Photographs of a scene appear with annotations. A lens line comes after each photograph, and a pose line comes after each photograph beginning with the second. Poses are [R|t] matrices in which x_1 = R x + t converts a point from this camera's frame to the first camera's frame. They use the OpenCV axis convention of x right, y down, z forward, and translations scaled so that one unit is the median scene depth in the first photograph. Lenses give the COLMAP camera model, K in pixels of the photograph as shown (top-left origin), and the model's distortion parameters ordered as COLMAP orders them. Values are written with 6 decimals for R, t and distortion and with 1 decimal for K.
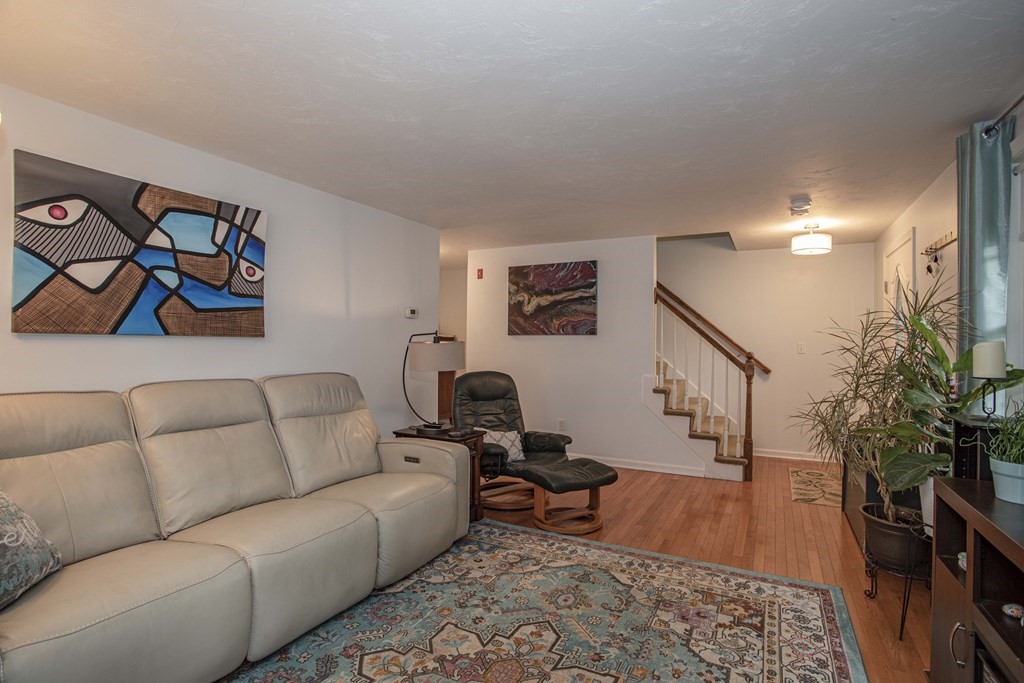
lens RADIAL K [[496.6, 0, 510.5], [0, 496.6, 340.8], [0, 0, 1]] dist [-0.074690, 0.031323]
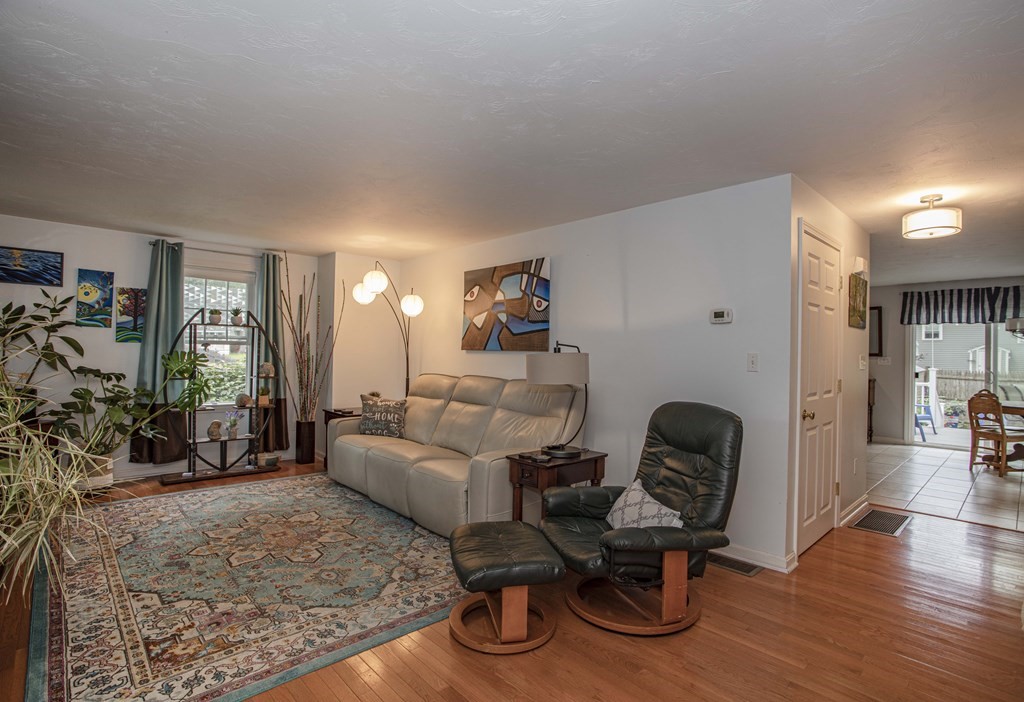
lens RADIAL K [[508.8, 0, 512.0], [0, 508.8, 351.0], [0, 0, 1]] dist [-0.058596, 0.021949]
pose [[-0.325103, -0.020681, -0.945452, 1.058767], [-0.016300, 0.999735, -0.016263, 0.020660], [0.945538, 0.010124, -0.325354, 1.730521]]
